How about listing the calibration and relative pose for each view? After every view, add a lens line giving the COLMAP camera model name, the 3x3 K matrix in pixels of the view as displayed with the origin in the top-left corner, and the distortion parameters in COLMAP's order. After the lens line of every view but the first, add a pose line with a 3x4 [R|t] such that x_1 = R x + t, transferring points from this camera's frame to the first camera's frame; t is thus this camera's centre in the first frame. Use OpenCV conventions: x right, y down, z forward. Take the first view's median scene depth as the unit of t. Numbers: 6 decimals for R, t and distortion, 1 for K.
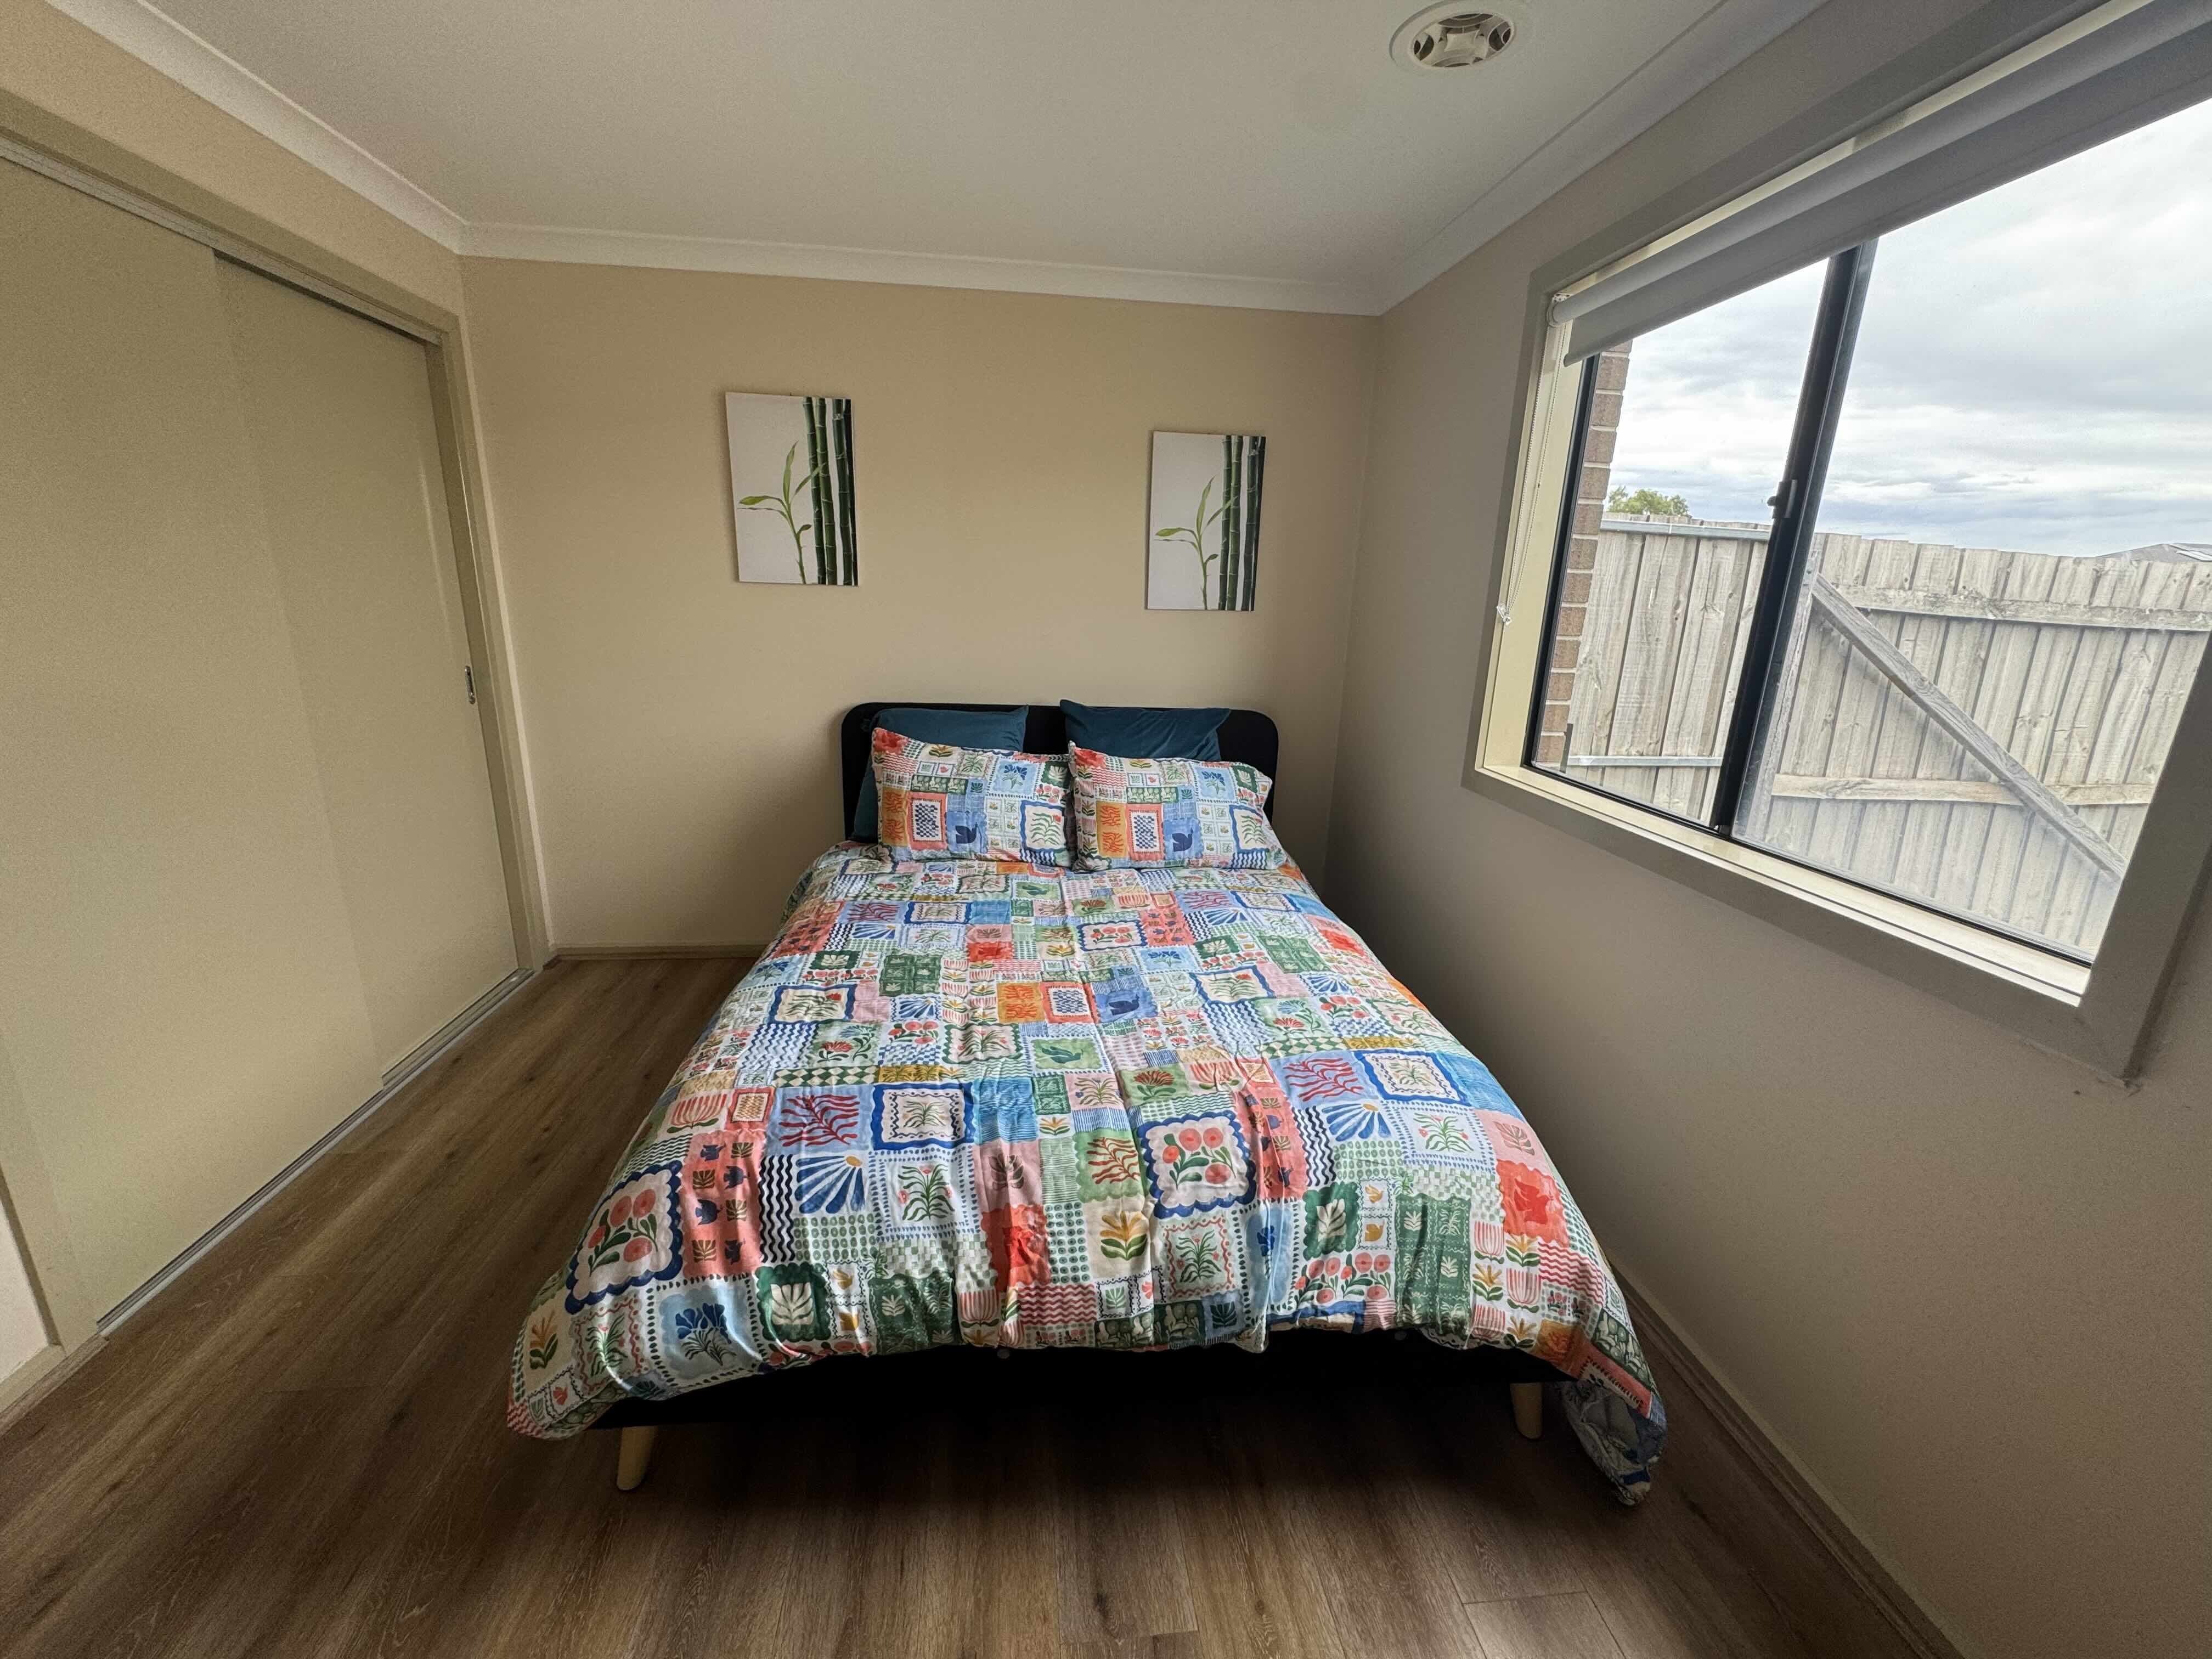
lens RADIAL K [[888.4, 0, 1109.9], [0, 888.4, 827.1], [0, 0, 1]] dist [-0.000089, 0.000590]
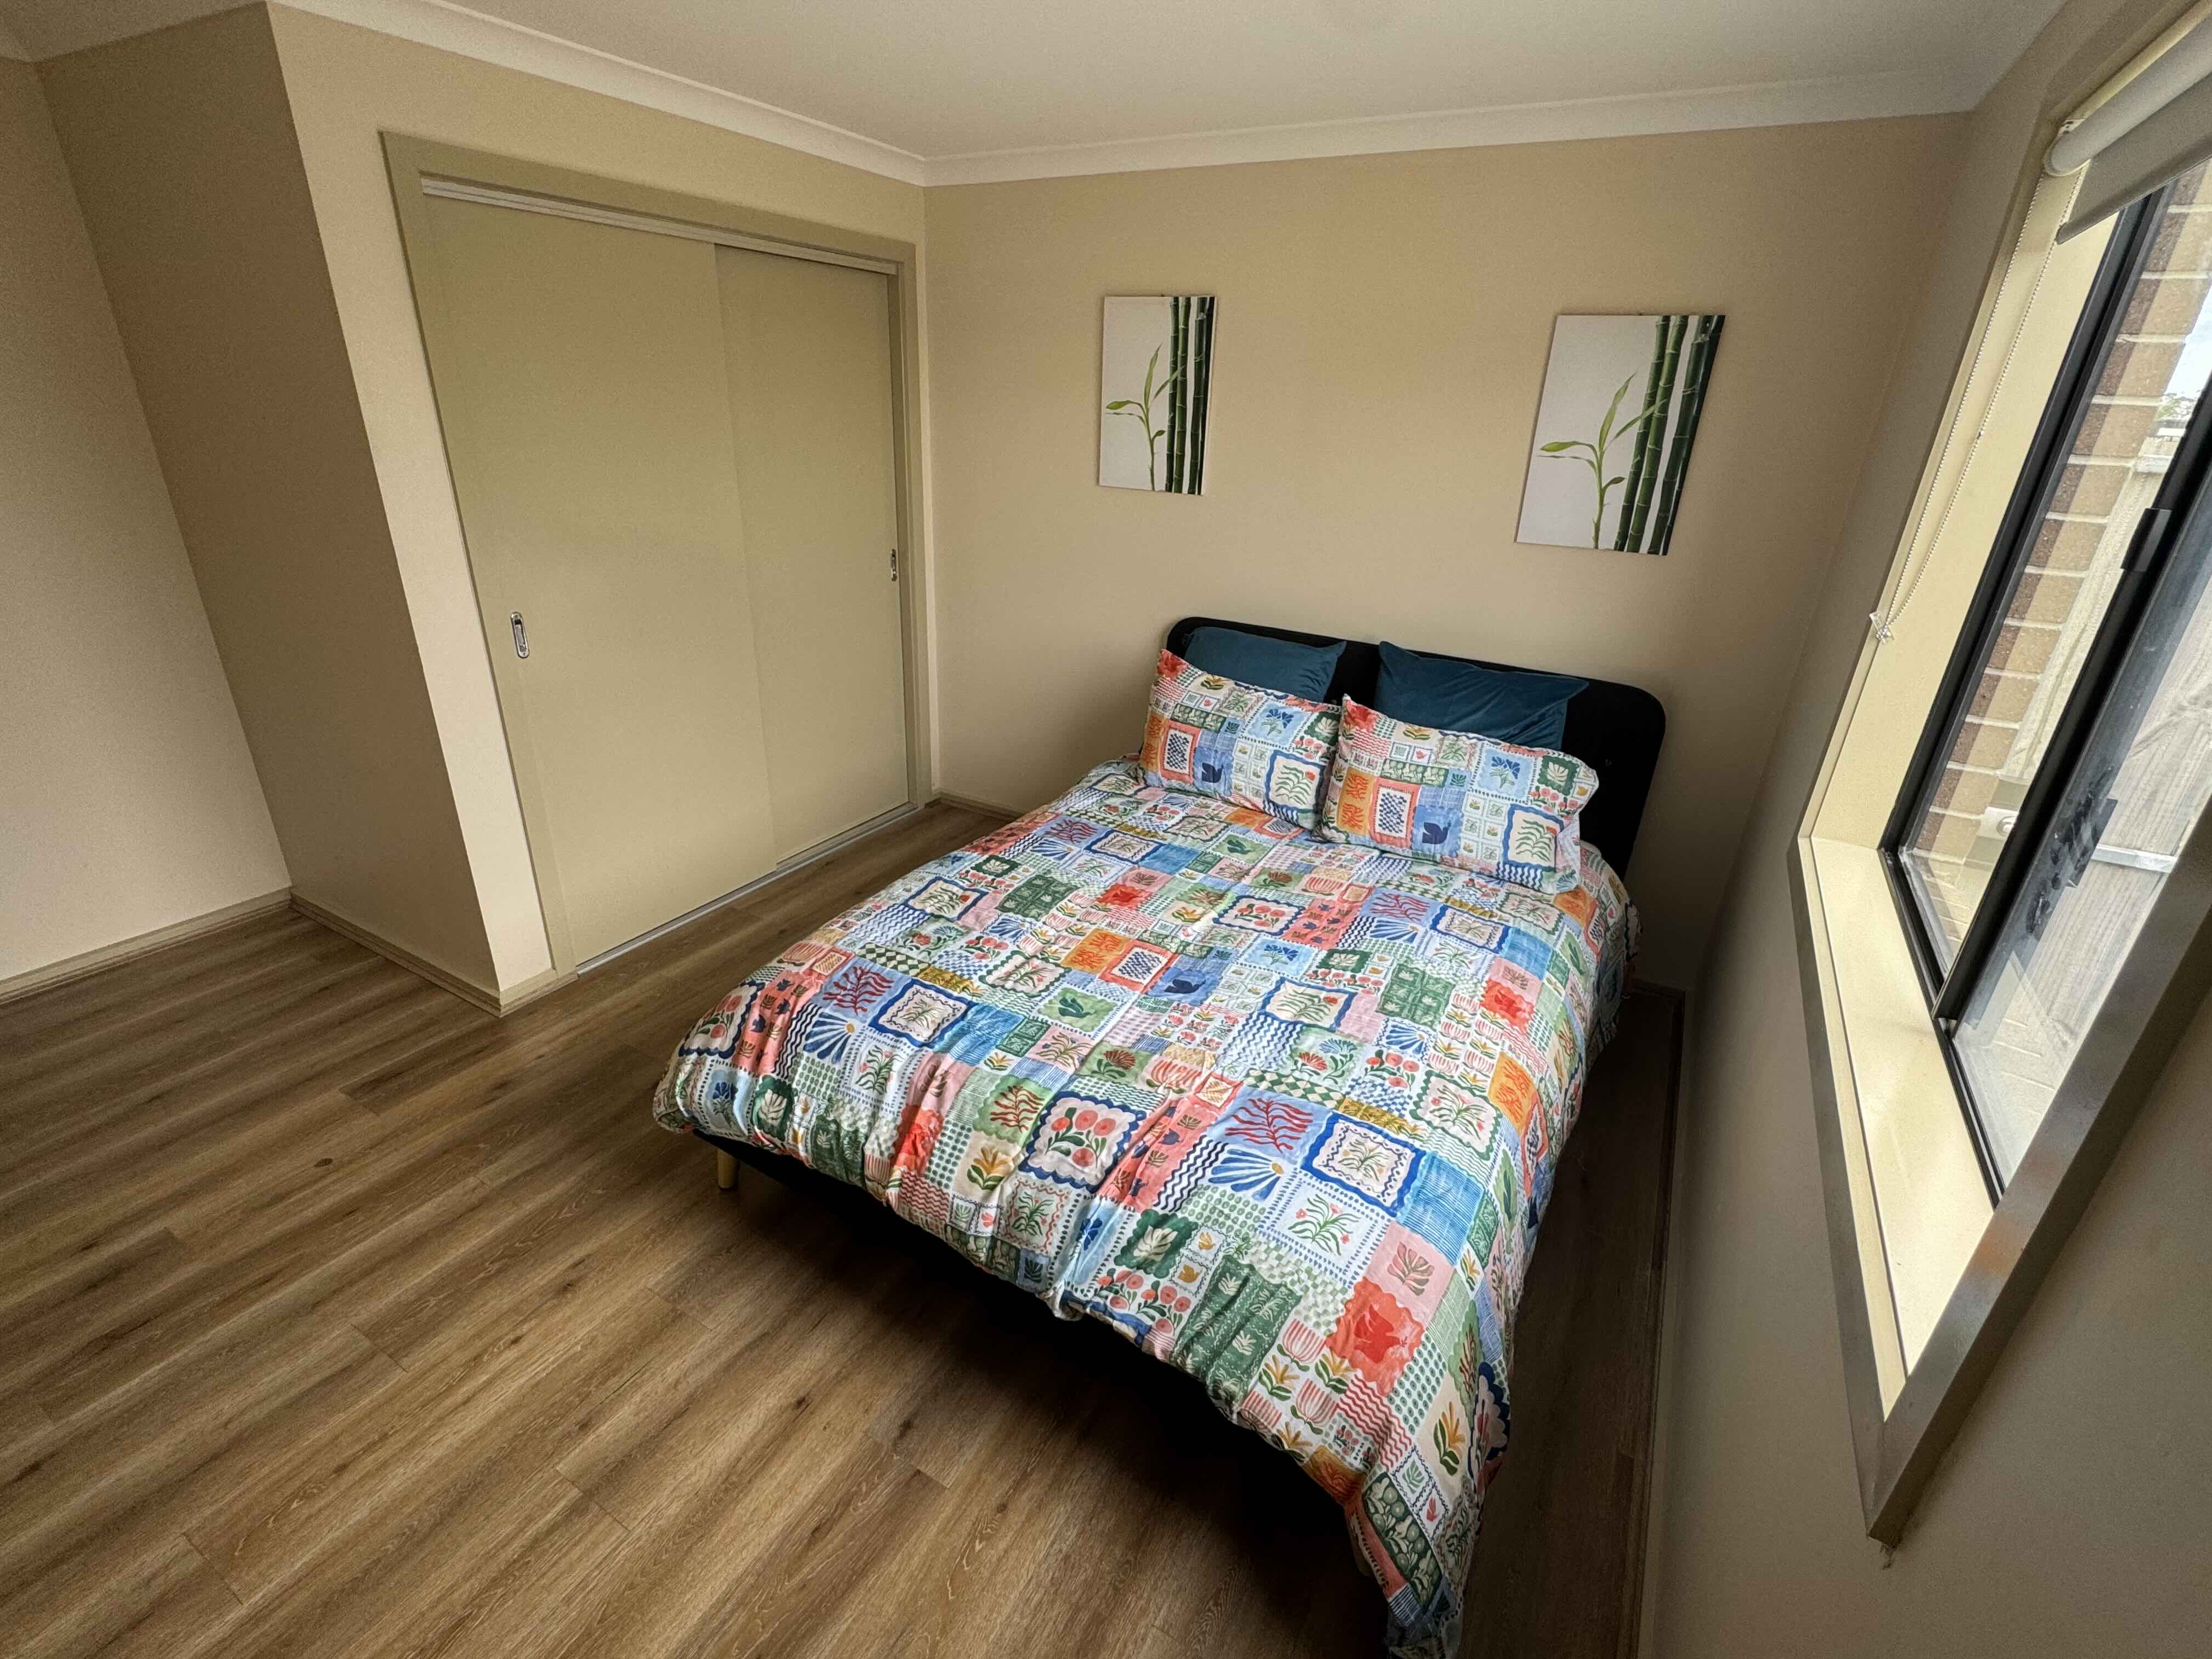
lens RADIAL K [[1017.6, 0, 1104.9], [0, 1017.6, 830.1], [0, 0, 1]] dist [0.000172, 0.000733]
pose [[0.802160, 0.238564, -0.547382, 0.544267], [-0.167914, 0.969851, 0.176619, -0.160334], [0.573014, -0.049764, 0.818033, 0.026234]]
